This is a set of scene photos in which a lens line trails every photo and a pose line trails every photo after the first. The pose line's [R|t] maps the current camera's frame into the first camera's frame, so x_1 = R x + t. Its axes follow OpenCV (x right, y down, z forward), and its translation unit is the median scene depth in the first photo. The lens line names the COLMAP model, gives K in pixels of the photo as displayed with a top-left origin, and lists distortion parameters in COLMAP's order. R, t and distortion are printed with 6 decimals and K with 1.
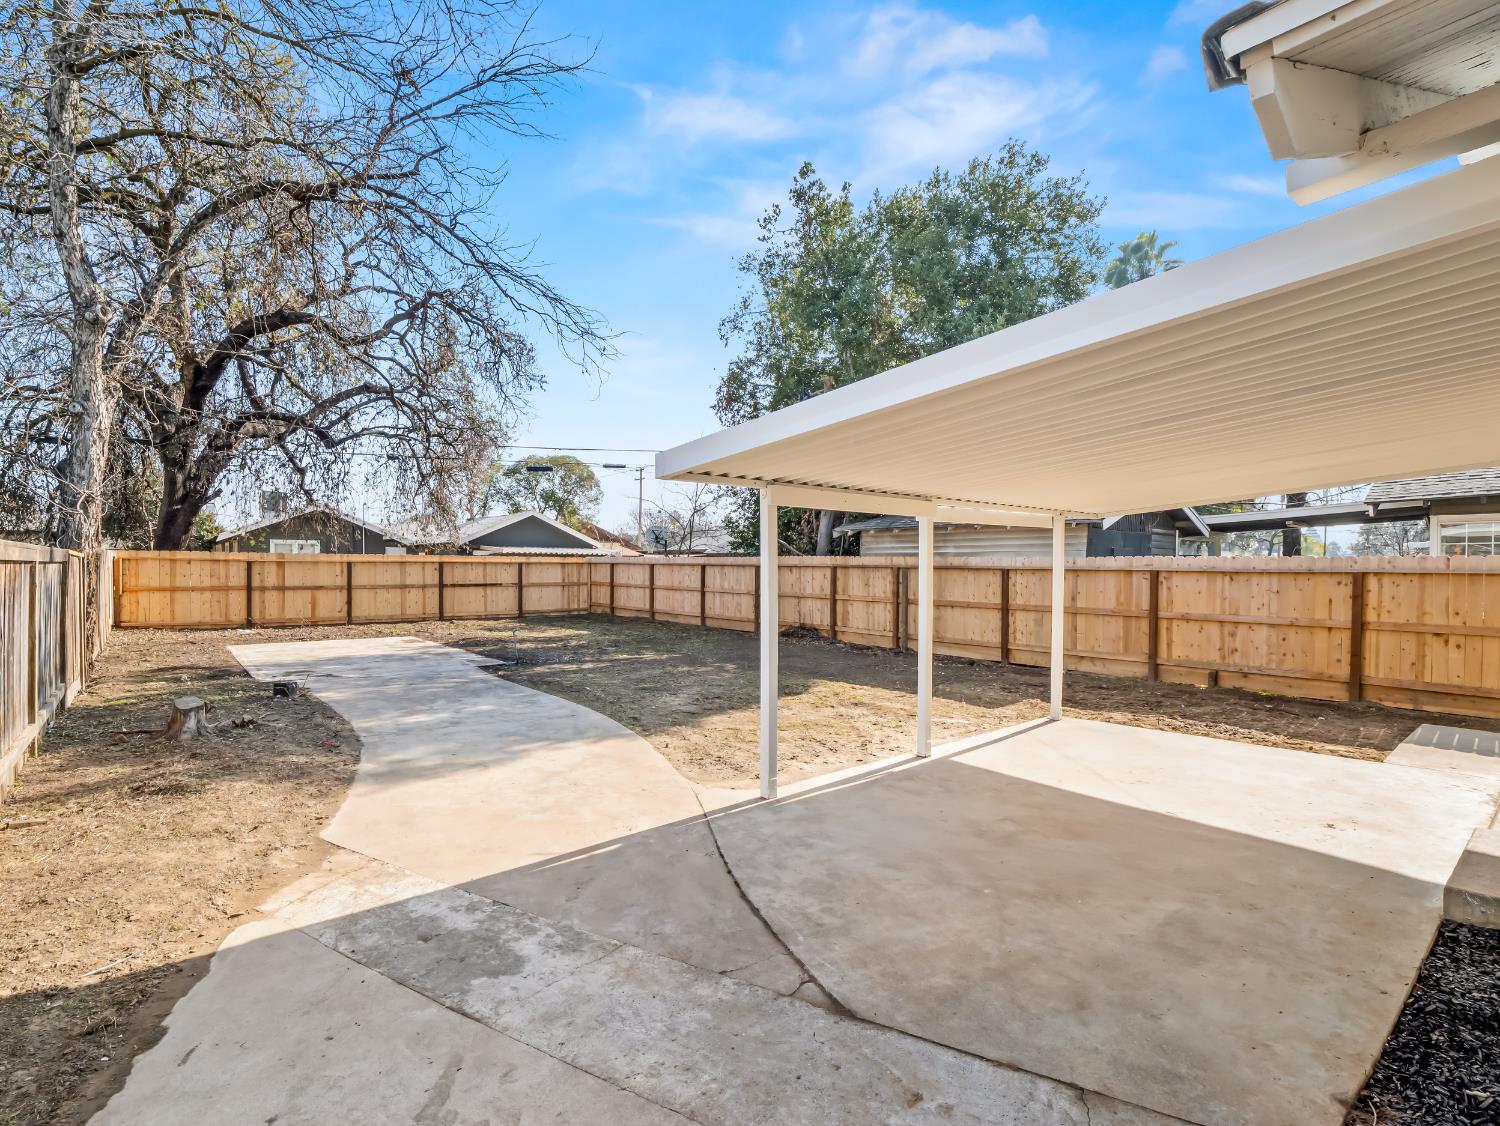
lens RADIAL K [[747.7, 0, 750.0], [0, 747.7, 563.0], [0, 0, 1]] dist [0.002005, -0.000093]
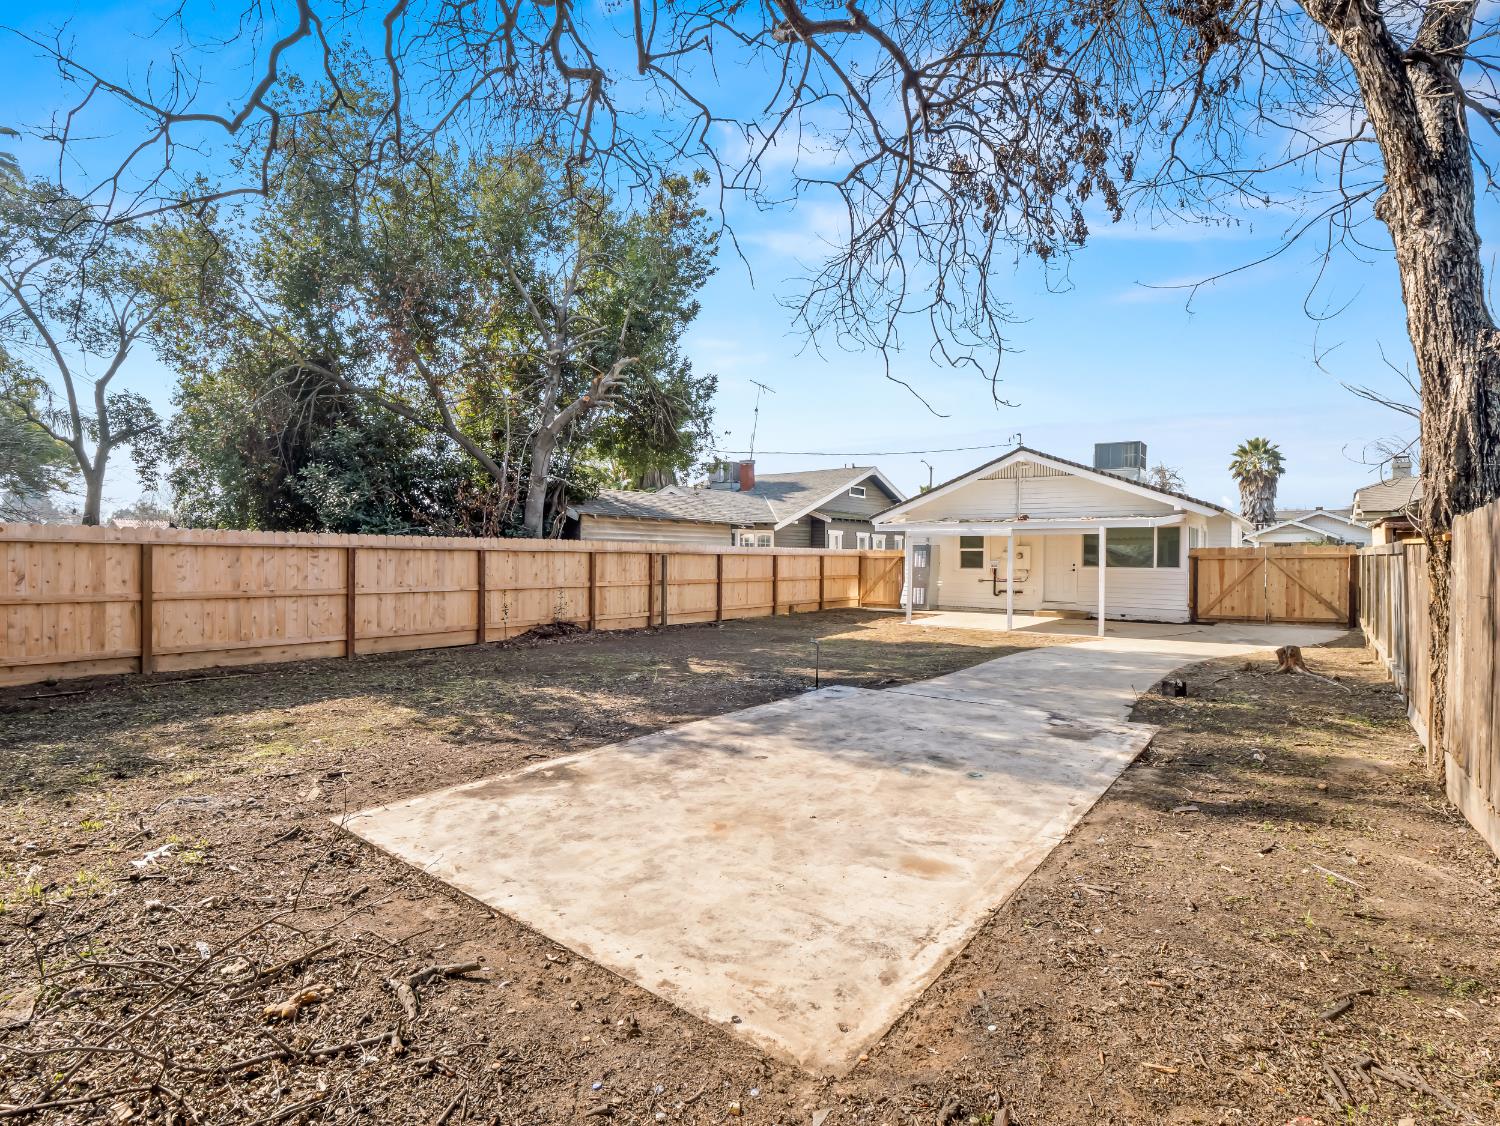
lens RADIAL K [[747.7, 0, 750.0], [0, 747.7, 563.0], [0, 0, 1]] dist [0.002005, -0.000093]
pose [[-0.235993, -0.026013, 0.971406, -0.798891], [-0.022952, 0.999512, 0.021190, -0.005434], [-0.971484, -0.017295, -0.236475, 0.991423]]
